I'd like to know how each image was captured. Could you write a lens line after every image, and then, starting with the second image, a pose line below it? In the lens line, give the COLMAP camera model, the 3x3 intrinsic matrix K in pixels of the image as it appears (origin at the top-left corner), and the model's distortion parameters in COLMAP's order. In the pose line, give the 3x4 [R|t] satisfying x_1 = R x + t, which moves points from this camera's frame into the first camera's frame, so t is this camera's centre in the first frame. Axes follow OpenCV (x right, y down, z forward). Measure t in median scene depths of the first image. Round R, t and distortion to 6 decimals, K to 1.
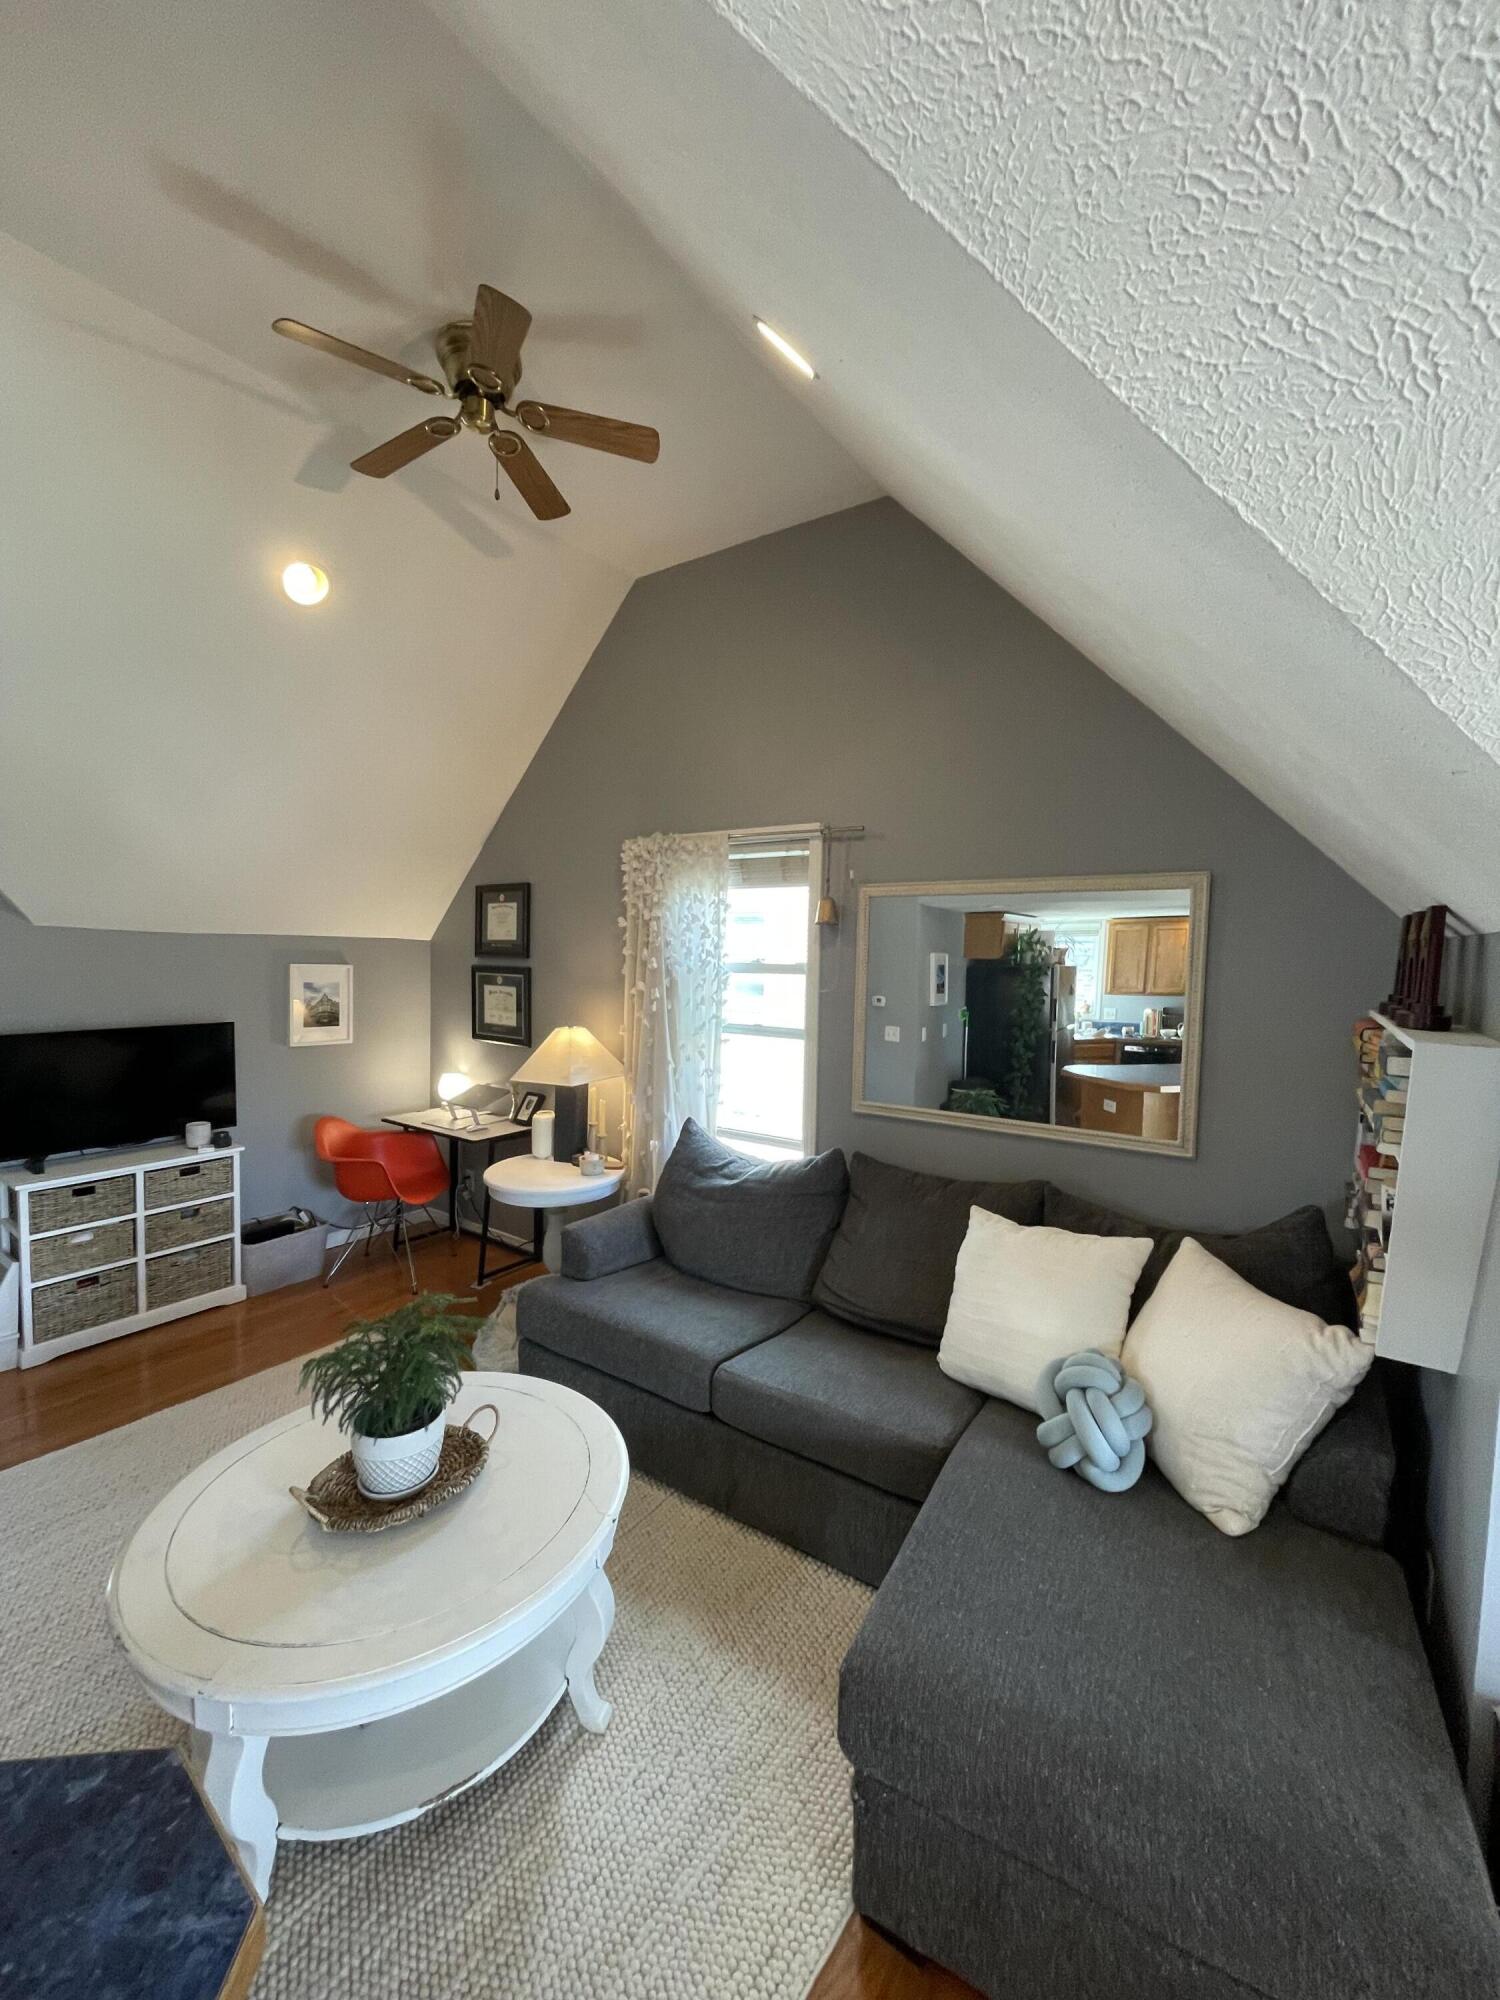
lens RADIAL K [[799.8, 0, 750.0], [0, 799.8, 1000.0], [0, 0, 1]] dist [-0.007903, -0.000066]
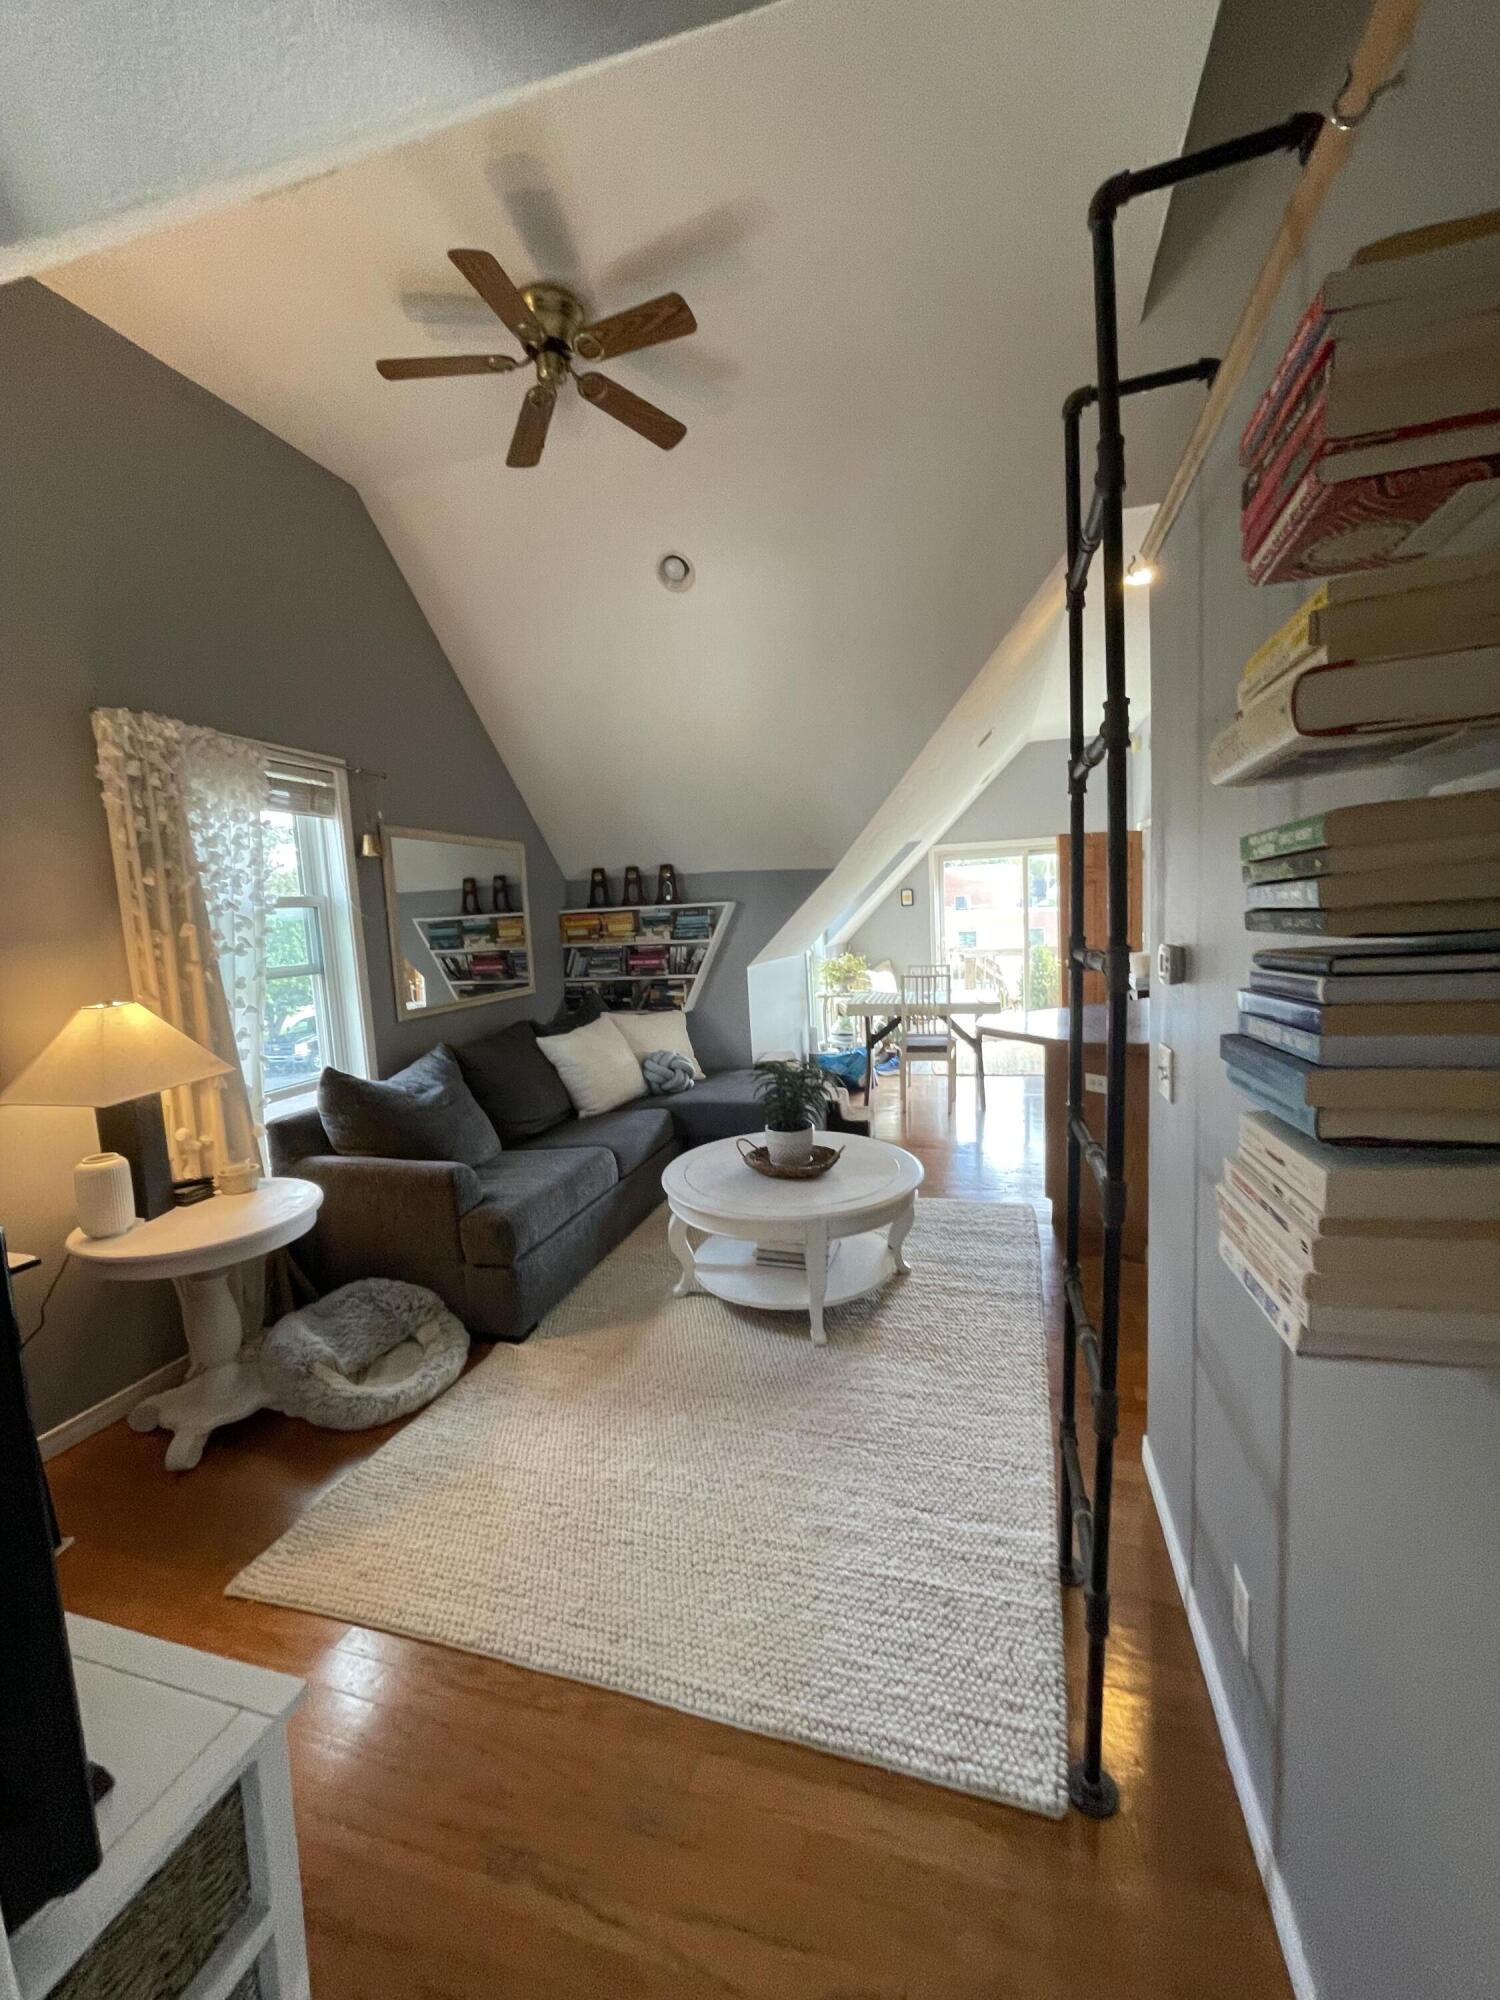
lens RADIAL K [[808.7, 0, 756.4], [0, 808.7, 1001.6], [0, 0, 1]] dist [-0.001722, -0.000345]
pose [[-0.310974, -0.110119, 0.944018, -0.979777], [0.101129, 0.983793, 0.148072, -0.009701], [-0.945023, 0.141514, -0.294797, 0.736720]]
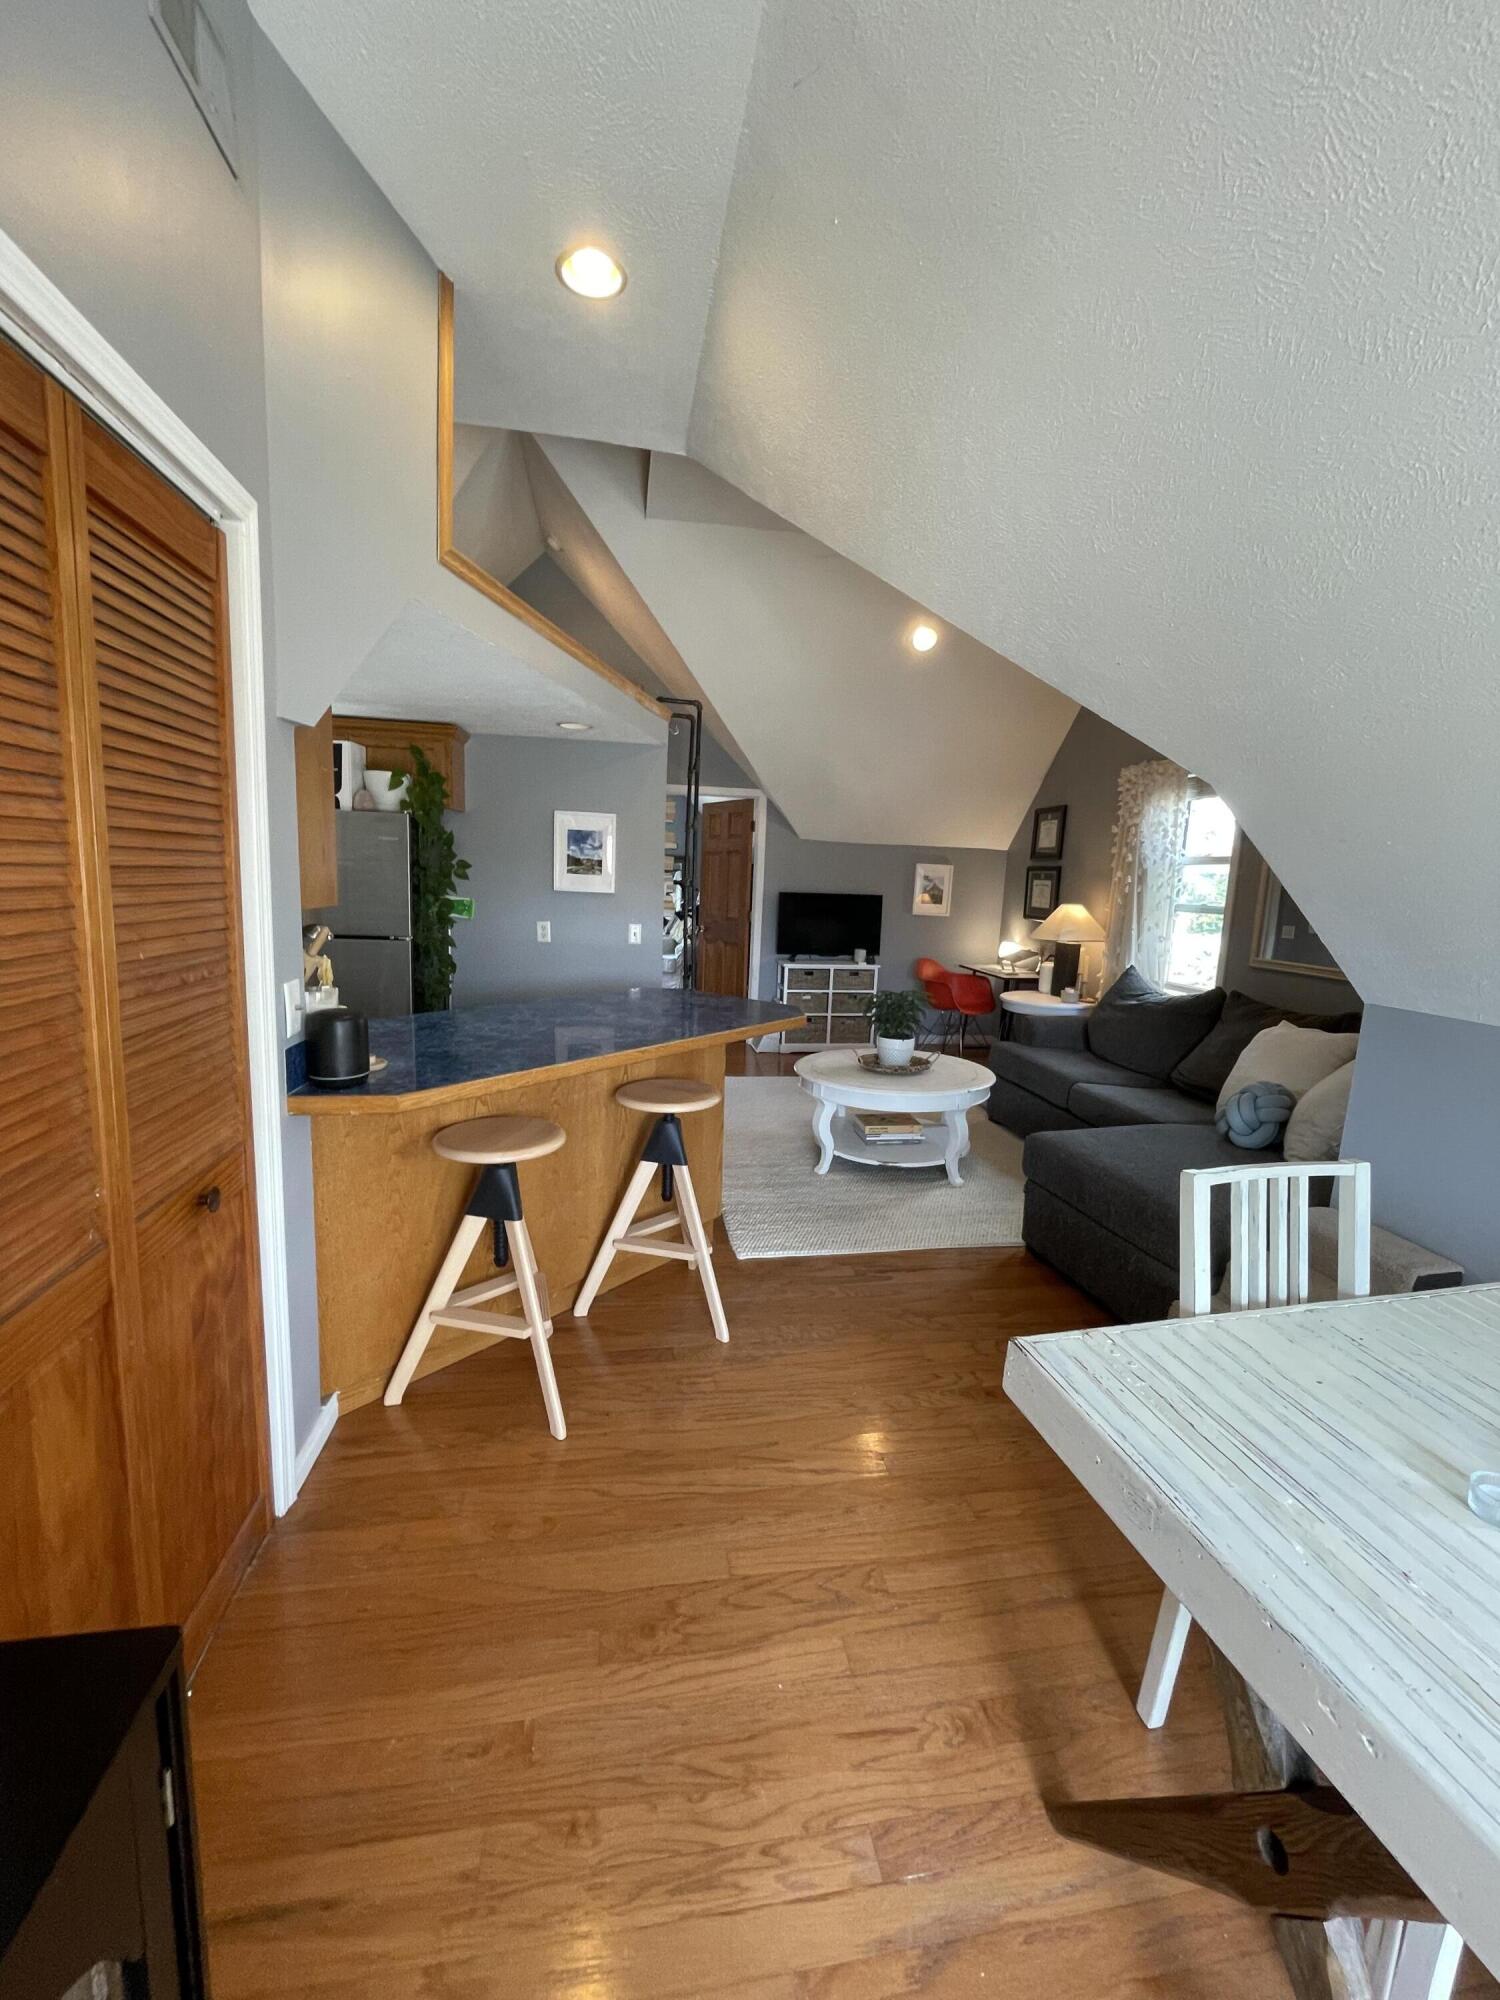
lens RADIAL K [[808.7, 0, 756.4], [0, 808.7, 1001.6], [0, 0, 1]] dist [-0.001722, -0.000345]
pose [[0.696815, 0.115987, -0.707810, 0.446616], [-0.063583, 0.992942, 0.100116, 0.101729], [0.714427, -0.024758, 0.699272, -0.446459]]
